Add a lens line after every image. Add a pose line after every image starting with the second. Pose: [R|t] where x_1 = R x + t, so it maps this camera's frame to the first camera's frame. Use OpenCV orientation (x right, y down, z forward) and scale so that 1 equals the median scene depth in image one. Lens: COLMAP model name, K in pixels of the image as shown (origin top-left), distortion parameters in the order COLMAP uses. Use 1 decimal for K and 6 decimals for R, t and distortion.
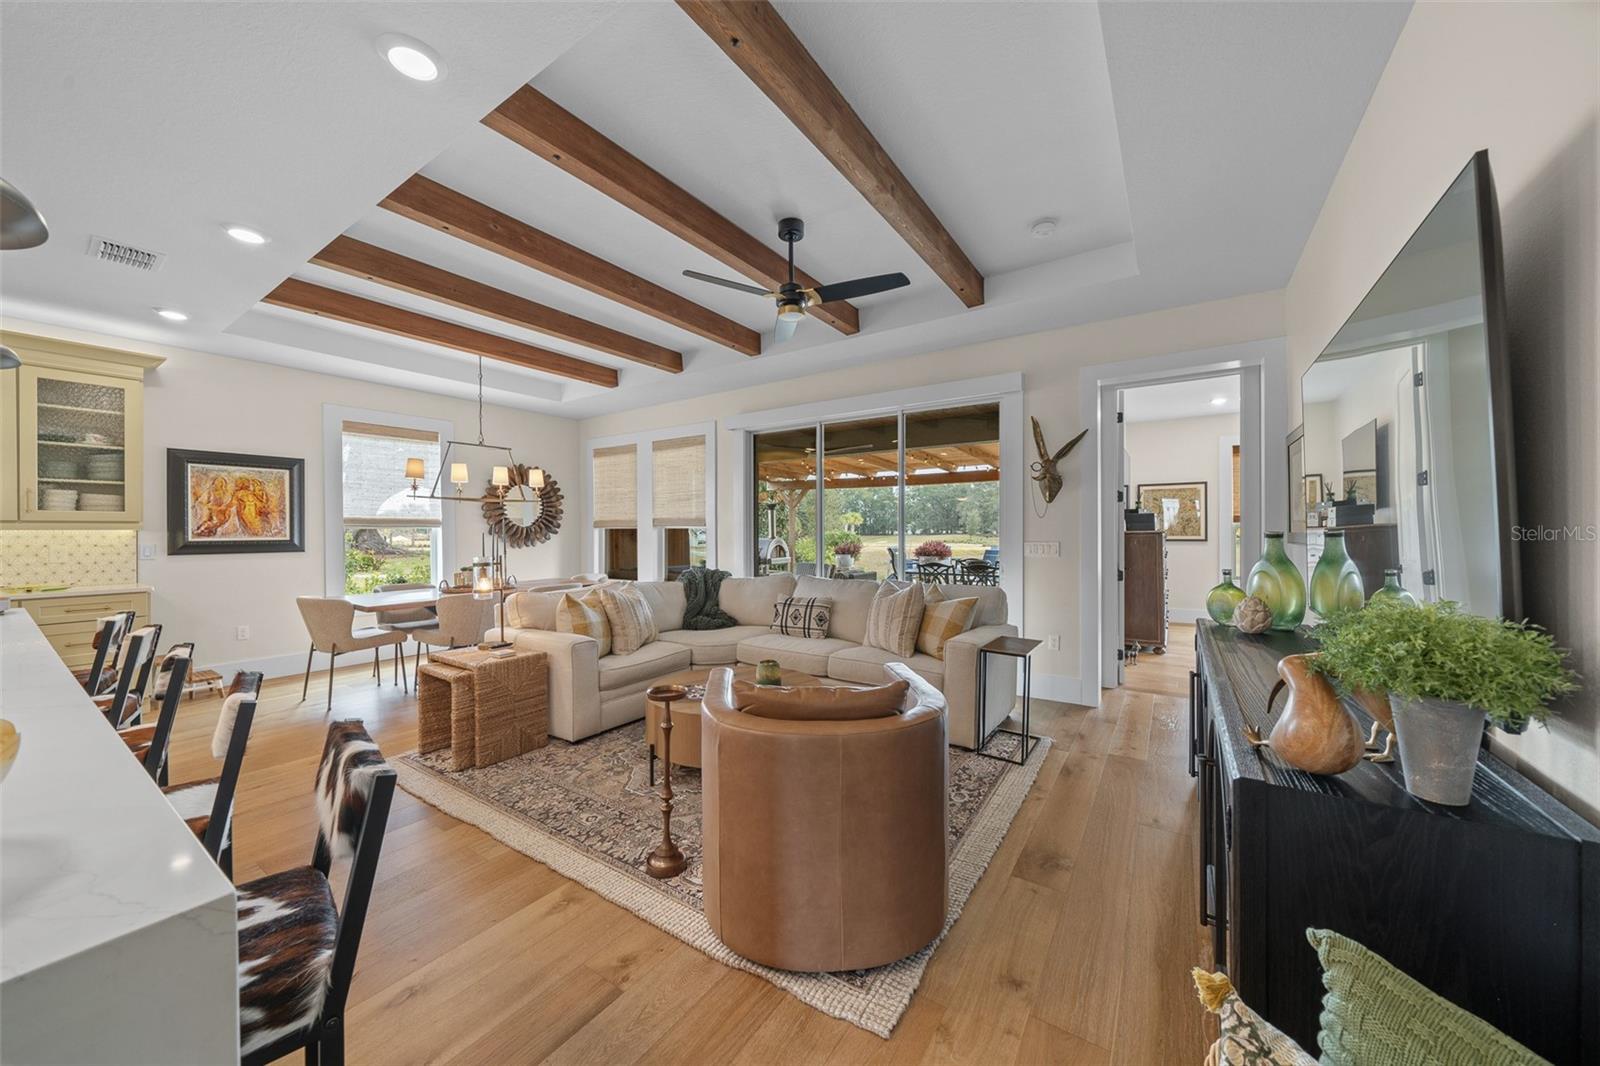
lens RADIAL K [[561.8, 0, 801.0], [0, 561.8, 530.3], [0, 0, 1]] dist [-0.004548, 0.000105]
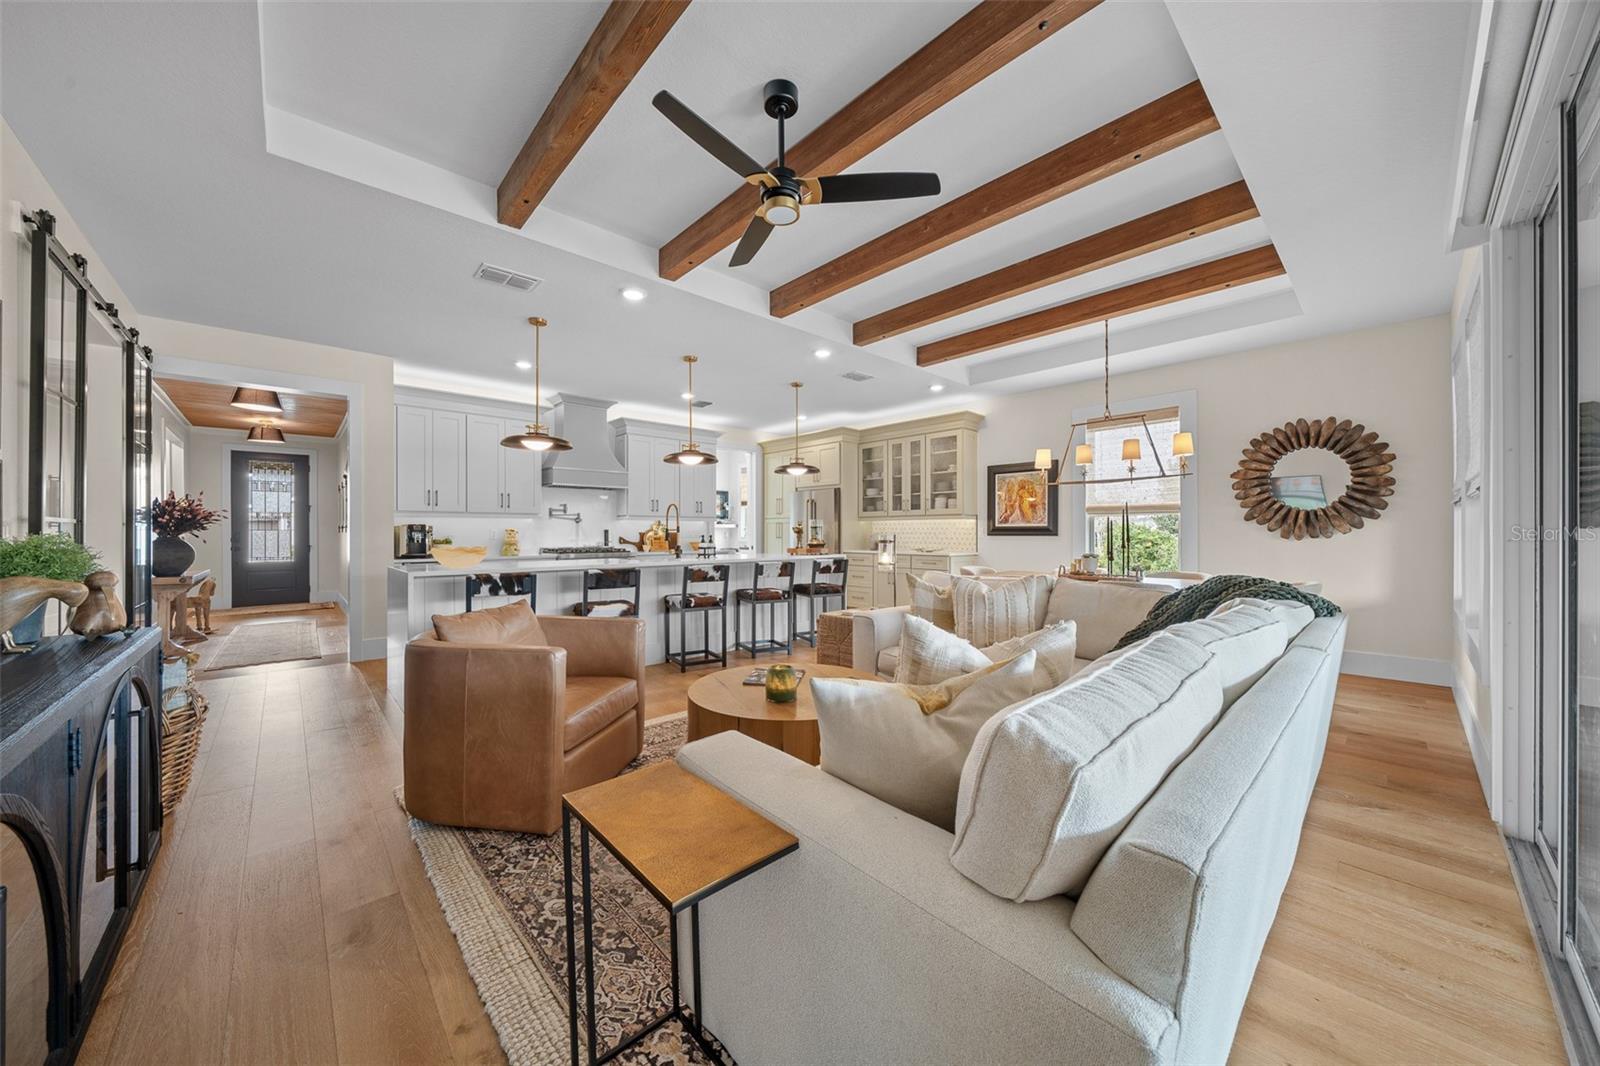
lens RADIAL K [[561.8, 0, 790.4], [0, 561.8, 533.7], [0, 0, 1]] dist [-0.004548, 0.000105]
pose [[-0.245808, 0.008254, -0.969283, 0.490986], [0.003139, 0.999965, 0.007720, 0.025133], [0.969313, -0.001145, -0.245826, 0.831876]]
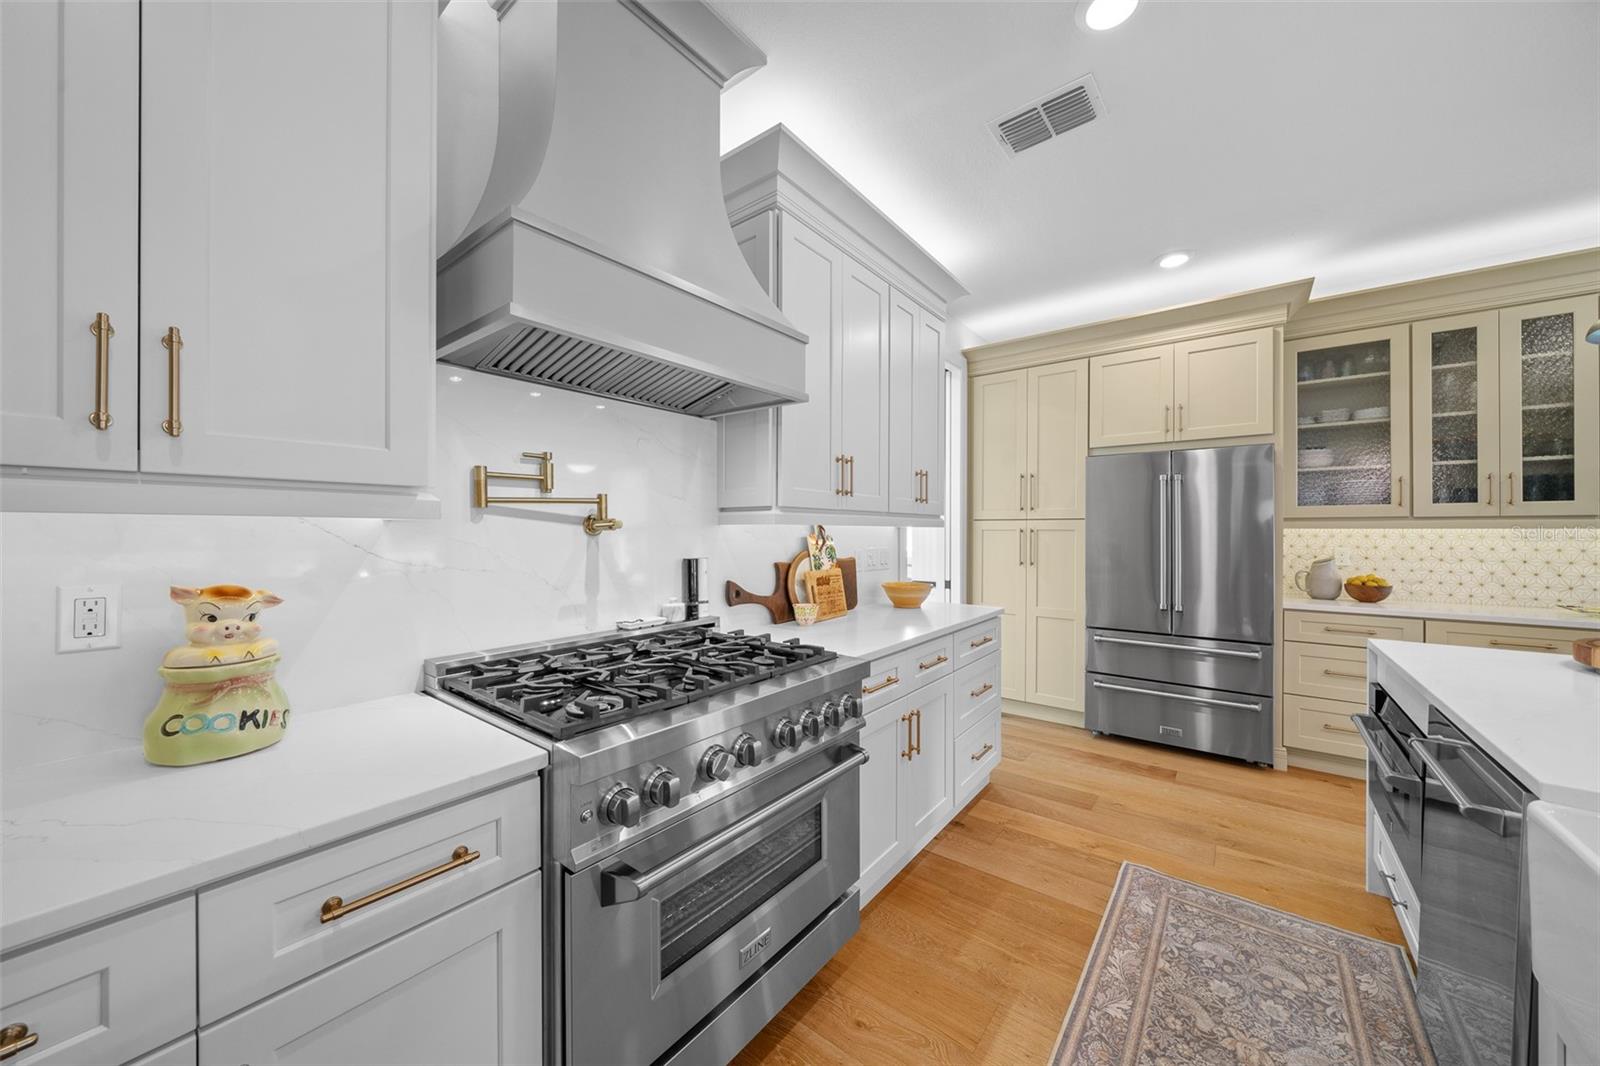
lens RADIAL K [[561.8, 0, 798.2], [0, 561.8, 530.0], [0, 0, 1]] dist [-0.004548, 0.000105]
pose [[-0.075701, 0.002873, -0.997126, -0.511147], [-0.001071, 0.999995, 0.002963, 0.000068], [0.997130, 0.001292, -0.075697, 0.038755]]
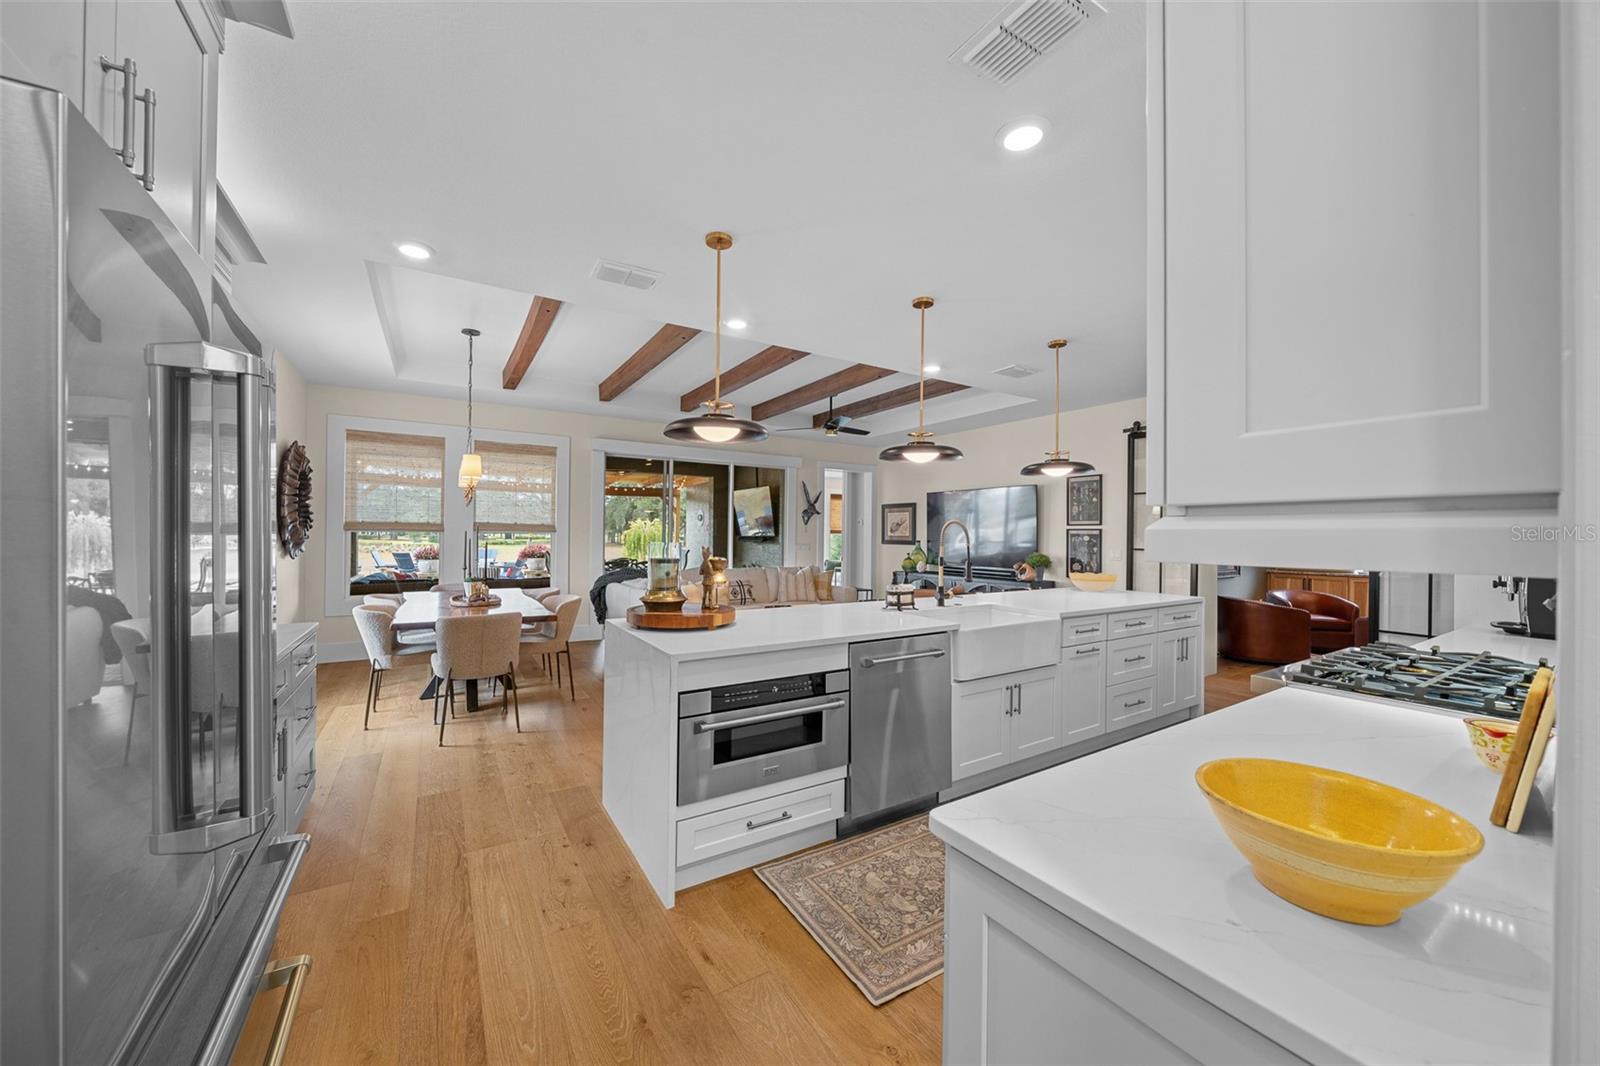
lens RADIAL K [[561.8, 0, 769.5], [0, 561.8, 536.5], [0, 0, 1]] dist [-0.004548, 0.000105]
pose [[0.457067, 0.003917, 0.889424, -1.336772], [-0.012877, 0.999915, 0.002214, -0.007967], [-0.889339, -0.012465, 0.457078, 0.178305]]
